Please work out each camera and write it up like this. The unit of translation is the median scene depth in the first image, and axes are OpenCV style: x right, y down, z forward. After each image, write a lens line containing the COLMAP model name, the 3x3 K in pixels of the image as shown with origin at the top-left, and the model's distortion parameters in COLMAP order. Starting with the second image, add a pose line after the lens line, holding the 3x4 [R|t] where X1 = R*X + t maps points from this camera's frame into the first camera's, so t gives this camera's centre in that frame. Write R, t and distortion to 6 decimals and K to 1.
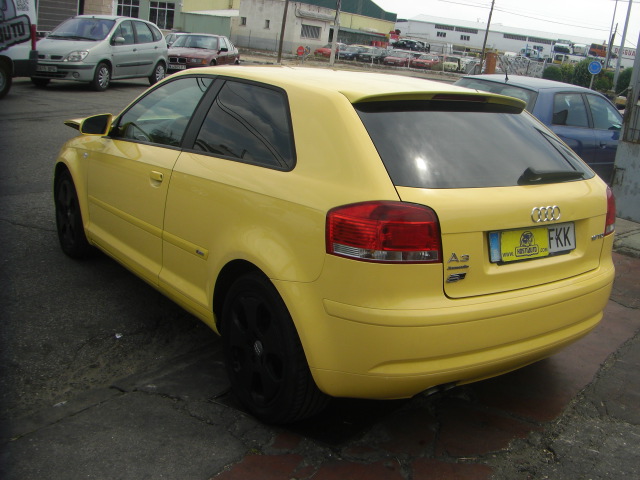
lens RADIAL K [[716.6, 0, 374.5], [0, 716.6, 241.6], [0, 0, 1]] dist [-0.173403, 0.075878]
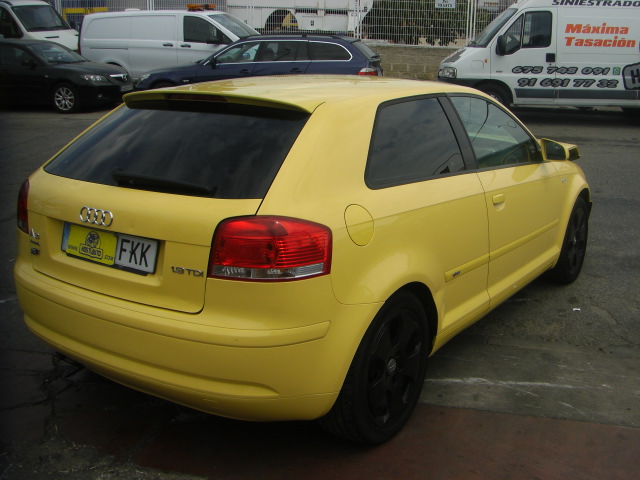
lens RADIAL K [[716.6, 0, 374.5], [0, 716.6, 241.6], [0, 0, 1]] dist [-0.173403, 0.075878]
pose [[0.366154, 0.168640, -0.915146, 1.080634], [-0.224356, 0.970429, 0.089062, -0.151293], [0.903103, 0.172708, 0.393162, 0.862406]]
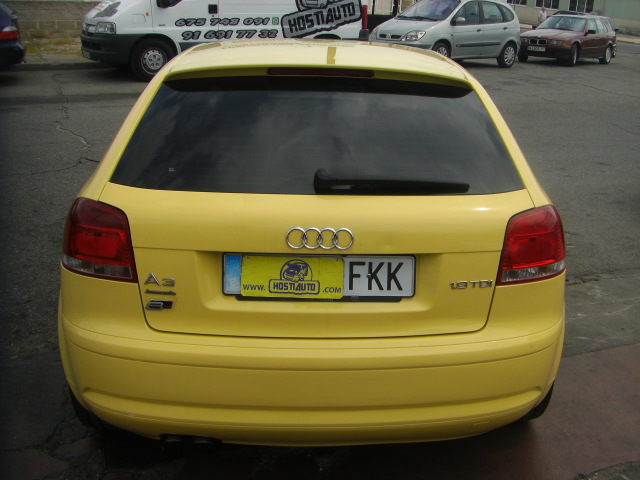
lens RADIAL K [[716.6, 0, 374.5], [0, 716.6, 241.6], [0, 0, 1]] dist [-0.173403, 0.075878]
pose [[0.833813, 0.125573, -0.537576, 0.582826], [-0.114013, 0.991963, 0.054873, -0.070939], [0.540145, 0.015536, 0.841428, 0.393345]]
